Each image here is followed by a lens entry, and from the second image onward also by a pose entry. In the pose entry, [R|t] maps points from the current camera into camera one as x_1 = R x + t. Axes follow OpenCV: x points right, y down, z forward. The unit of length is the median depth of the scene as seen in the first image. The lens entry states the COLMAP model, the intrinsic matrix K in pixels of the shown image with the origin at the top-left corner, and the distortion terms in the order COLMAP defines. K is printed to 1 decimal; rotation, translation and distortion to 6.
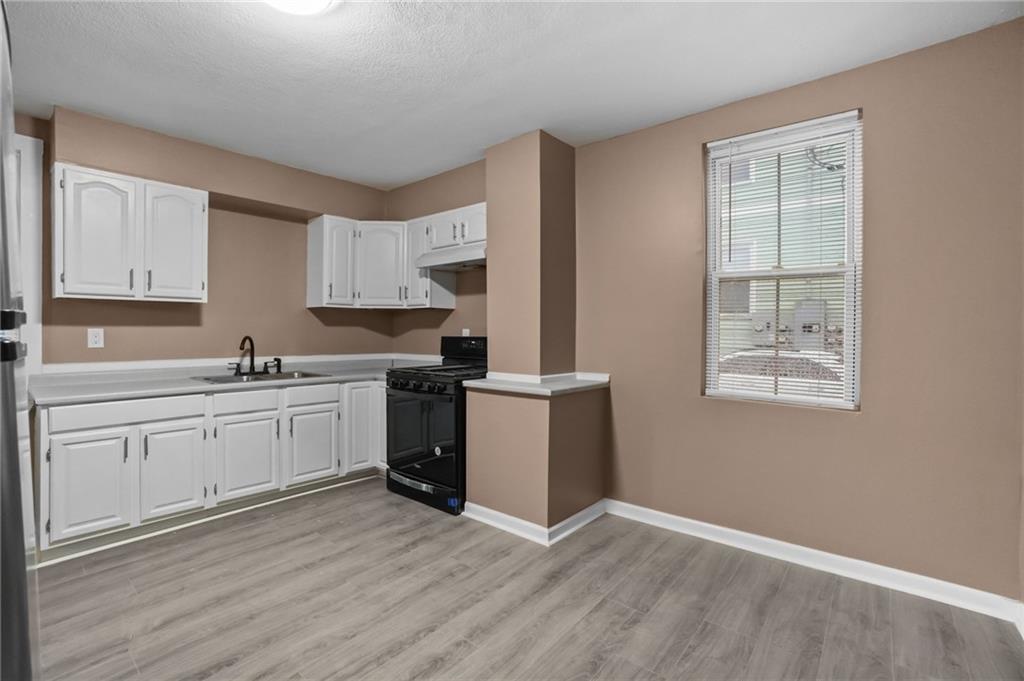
lens RADIAL K [[459.3, 0, 509.5], [0, 459.3, 337.0], [0, 0, 1]] dist [-0.005075, -0.000048]
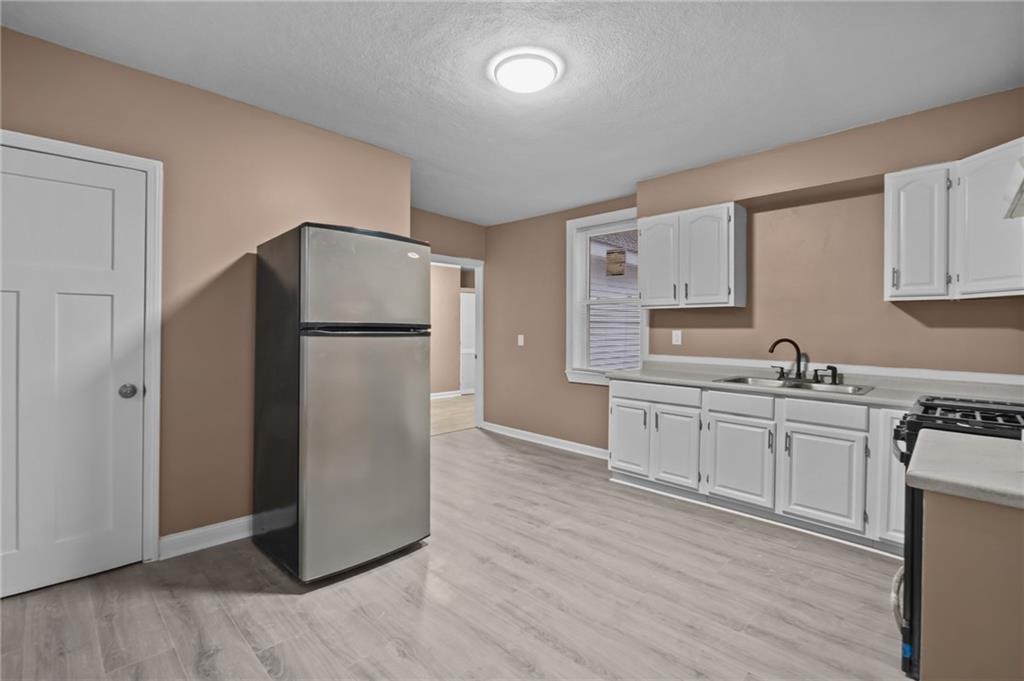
lens RADIAL K [[459.3, 0, 491.7], [0, 459.3, 323.8], [0, 0, 1]] dist [-0.005075, -0.000048]
pose [[-0.086257, -0.020200, -0.996068, 0.498901], [-0.028352, 0.999439, -0.017813, 0.001542], [0.995869, 0.026704, -0.086781, 0.594421]]
